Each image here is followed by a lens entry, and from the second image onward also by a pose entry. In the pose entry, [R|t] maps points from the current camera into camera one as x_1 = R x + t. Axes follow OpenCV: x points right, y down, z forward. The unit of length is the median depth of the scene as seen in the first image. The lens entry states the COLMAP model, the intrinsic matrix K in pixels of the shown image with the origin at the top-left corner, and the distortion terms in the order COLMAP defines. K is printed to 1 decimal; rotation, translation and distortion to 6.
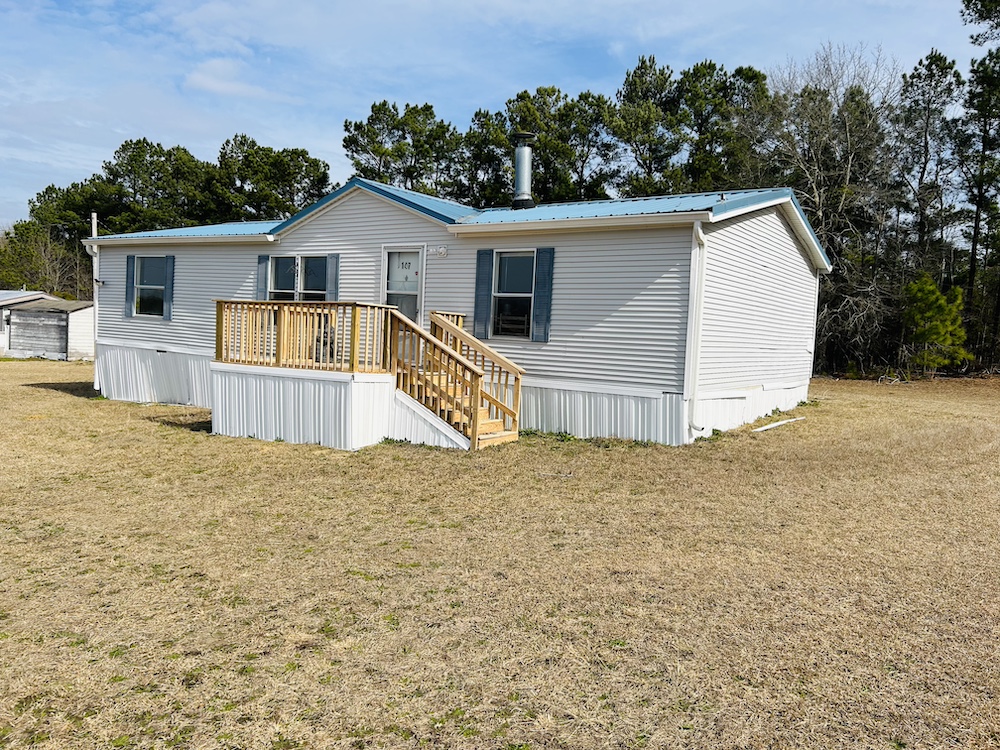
lens RADIAL K [[735.7, 0, 500.0], [0, 735.7, 375.0], [0, 0, 1]] dist [0.156237, 0.000250]
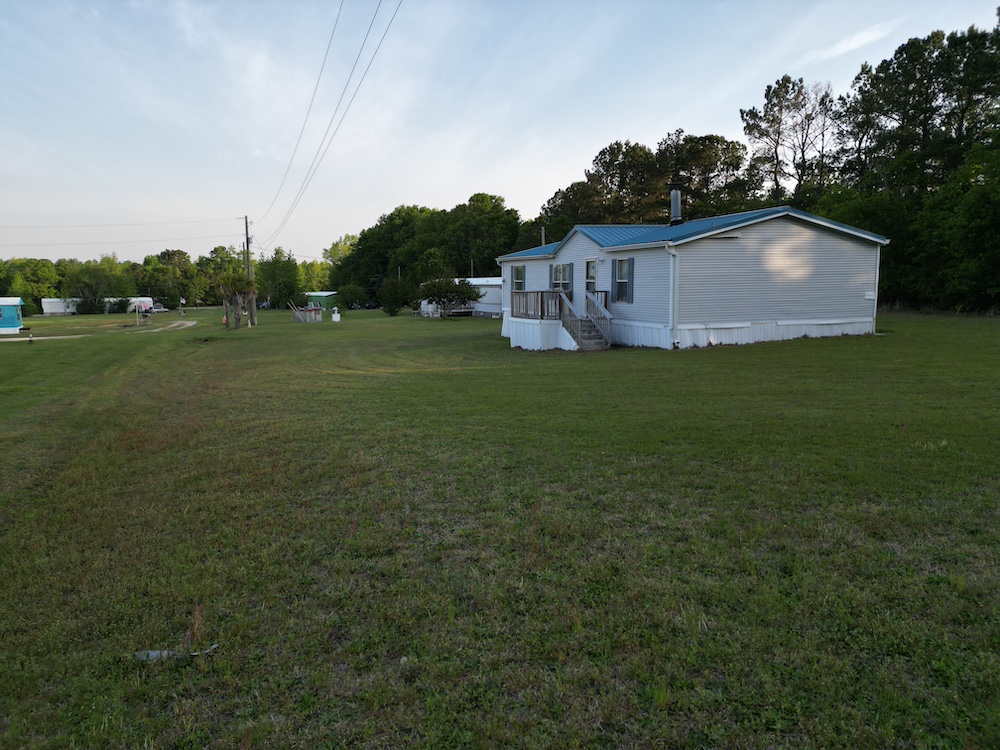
lens RADIAL K [[701.5, 0, 500.0], [0, 701.5, 375.0], [0, 0, 1]] dist [0.001121, 0.000211]
pose [[0.807539, 0.020110, -0.589472, 0.588104], [0.017246, 0.998186, 0.057679, 0.023027], [0.589563, -0.056744, 0.805727, -0.525484]]
